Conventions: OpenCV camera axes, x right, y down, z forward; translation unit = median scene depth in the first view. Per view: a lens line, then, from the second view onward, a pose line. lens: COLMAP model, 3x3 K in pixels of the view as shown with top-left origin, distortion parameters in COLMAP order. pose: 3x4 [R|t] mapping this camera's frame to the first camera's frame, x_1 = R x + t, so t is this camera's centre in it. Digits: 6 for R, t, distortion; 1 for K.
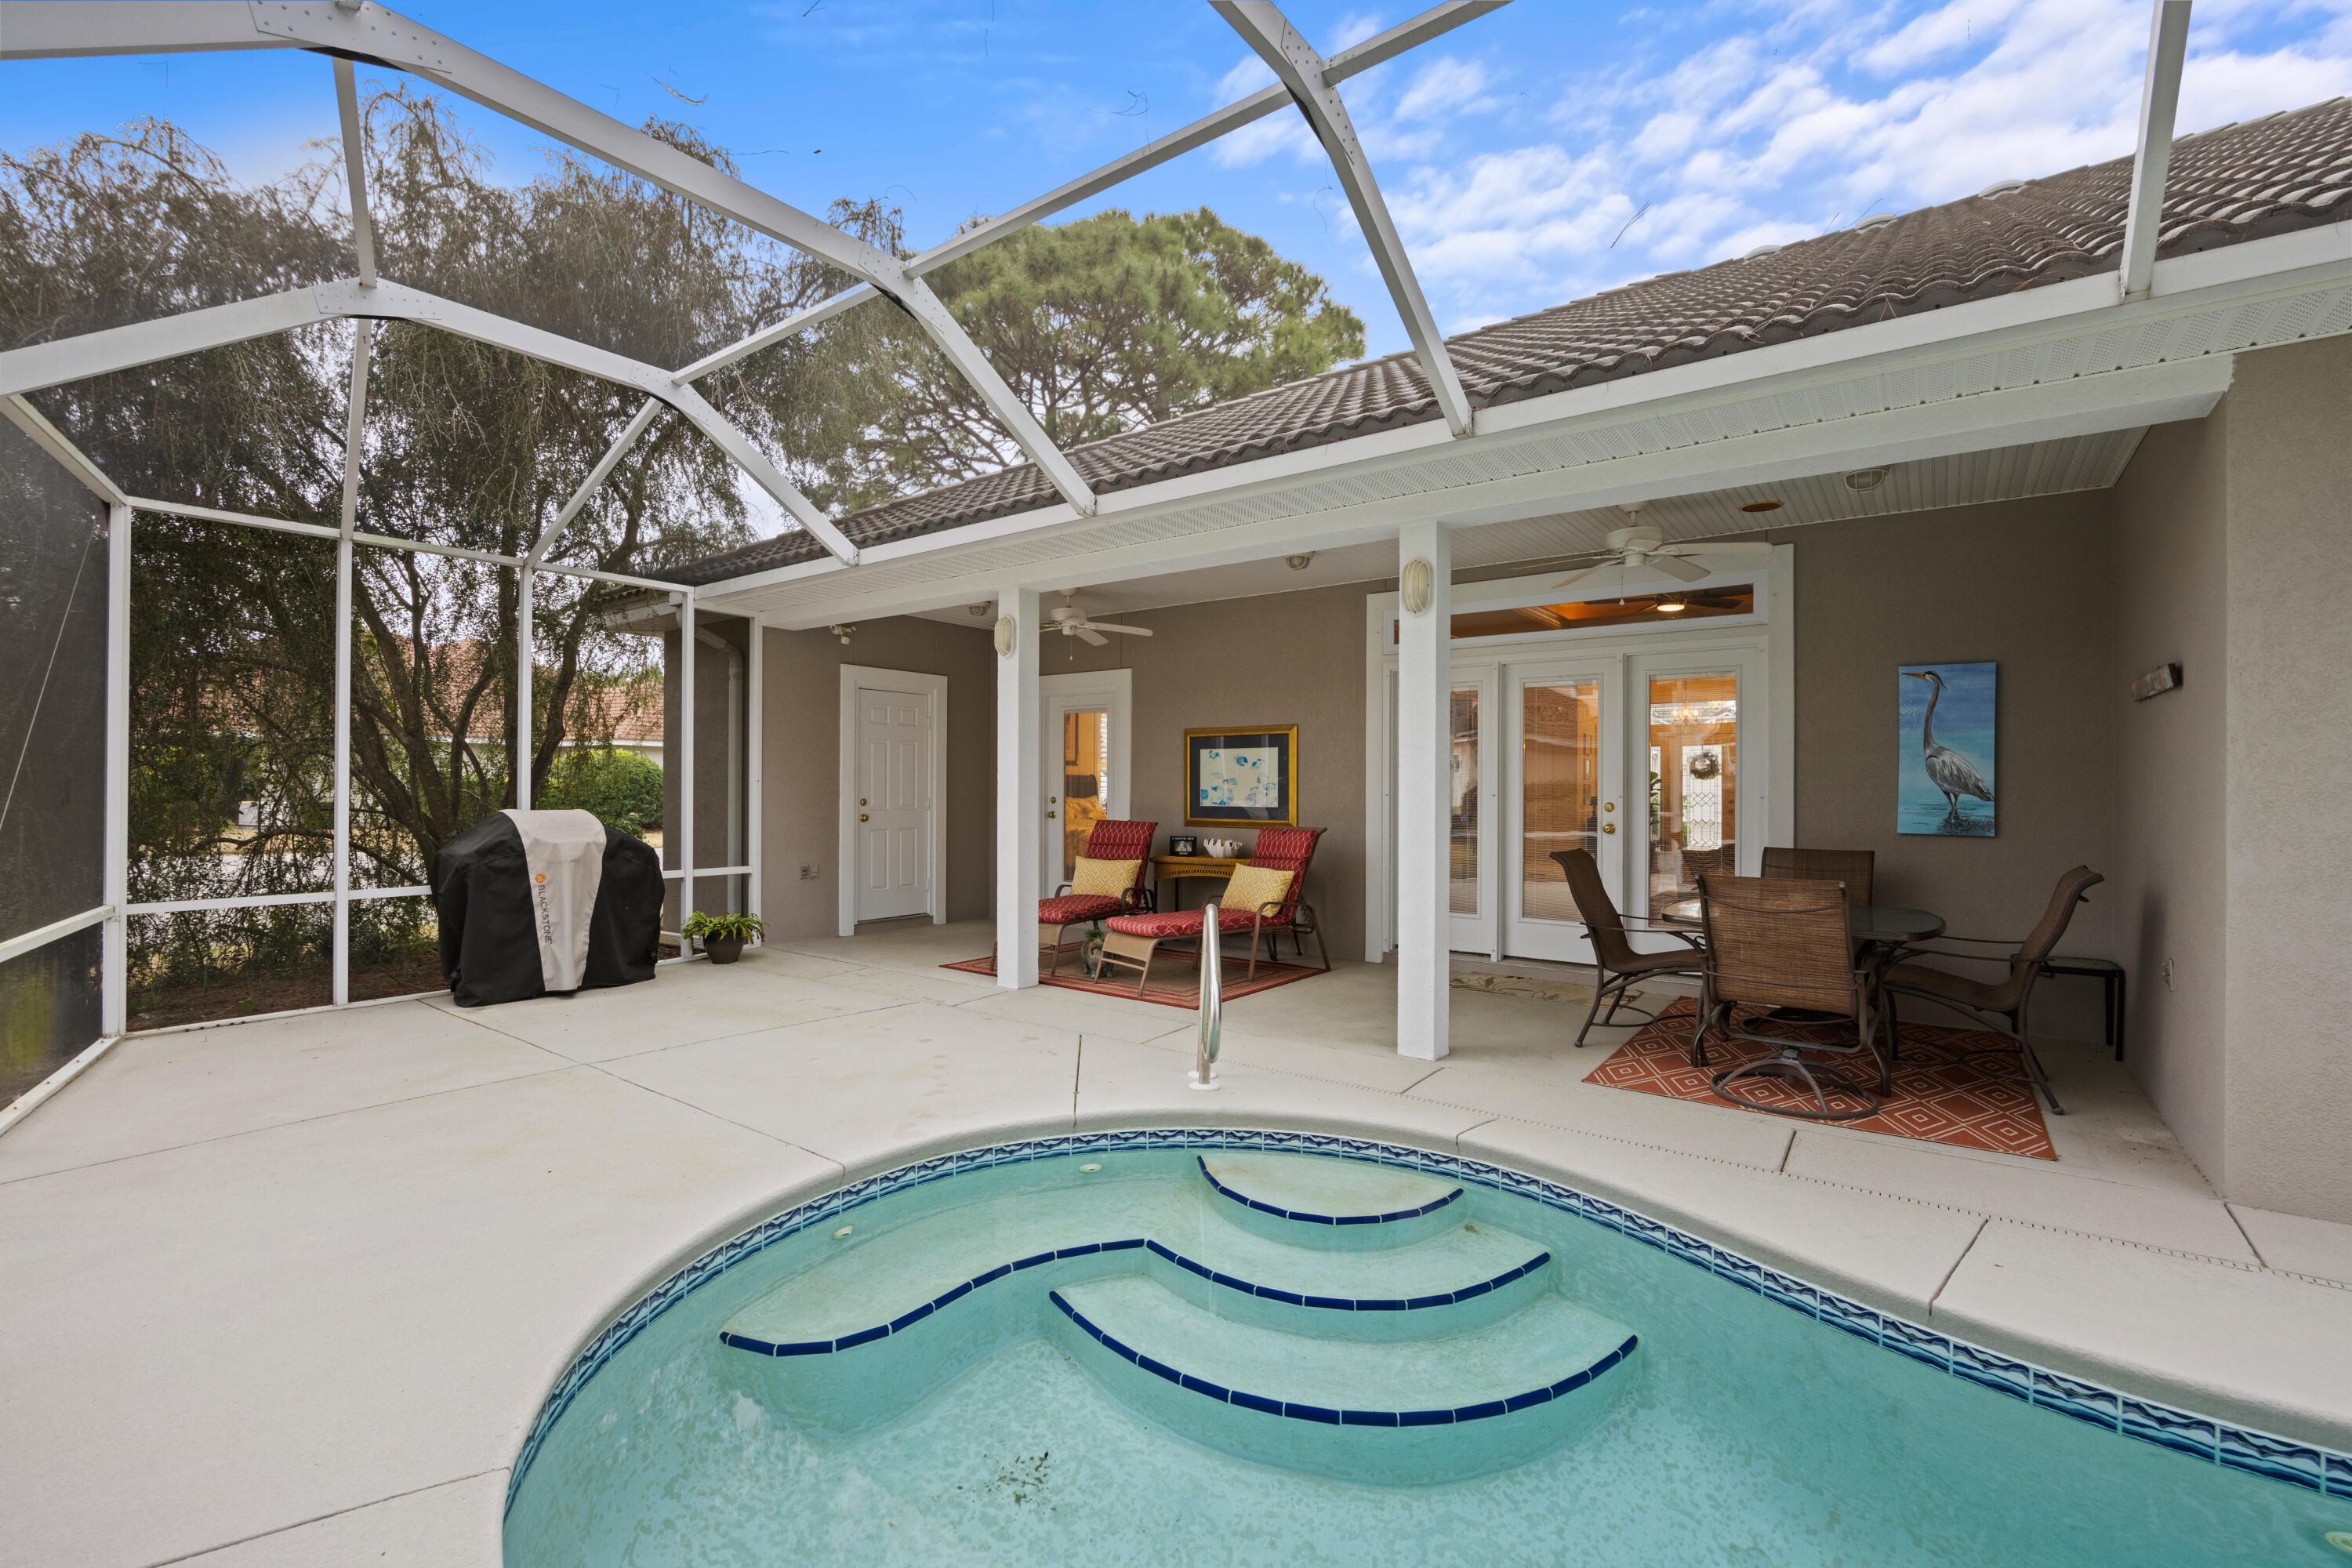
lens RADIAL K [[1011.1, 0, 1176.0], [0, 1011.1, 784.0], [0, 0, 1]] dist [-0.004679, -0.000365]
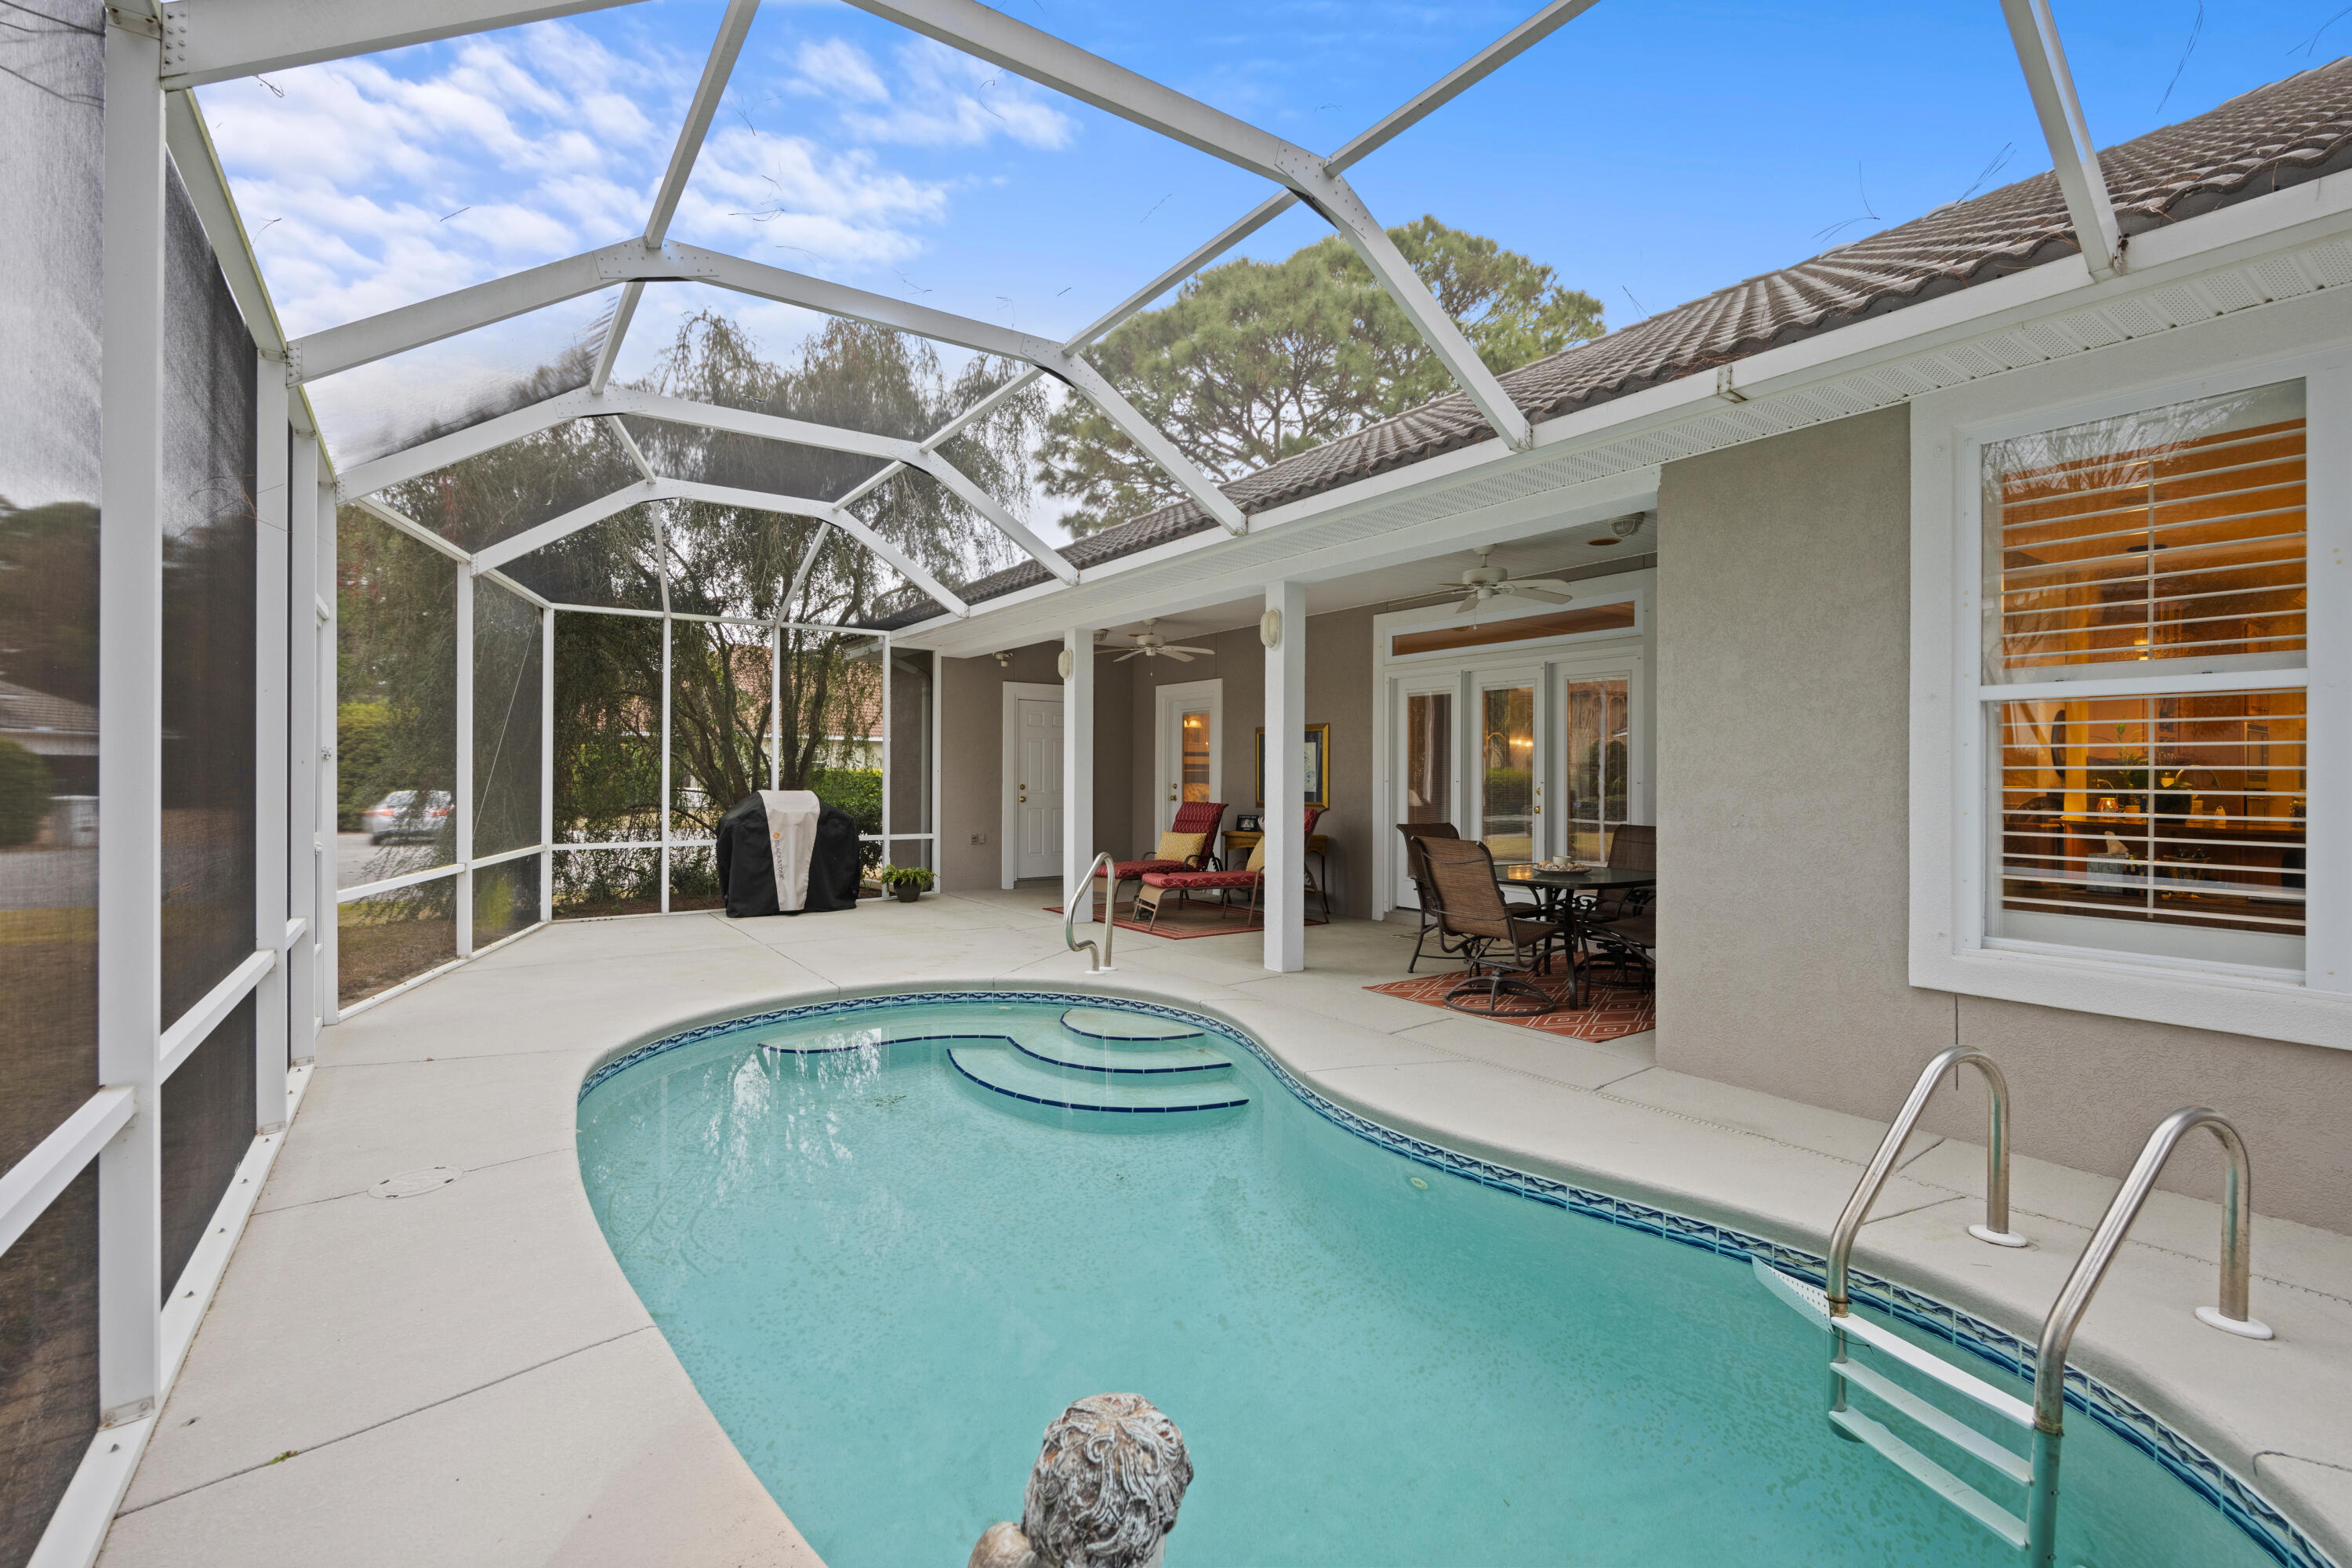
lens RADIAL K [[1052.1, 0, 1179.5], [0, 1052.1, 777.7], [0, 0, 1]] dist [0.024251, 0.000059]
pose [[0.951514, 0.000122, -0.307605, 0.413775], [0.001644, 0.999984, 0.005483, -0.000863], [0.307601, -0.005723, 0.951498, -0.304098]]
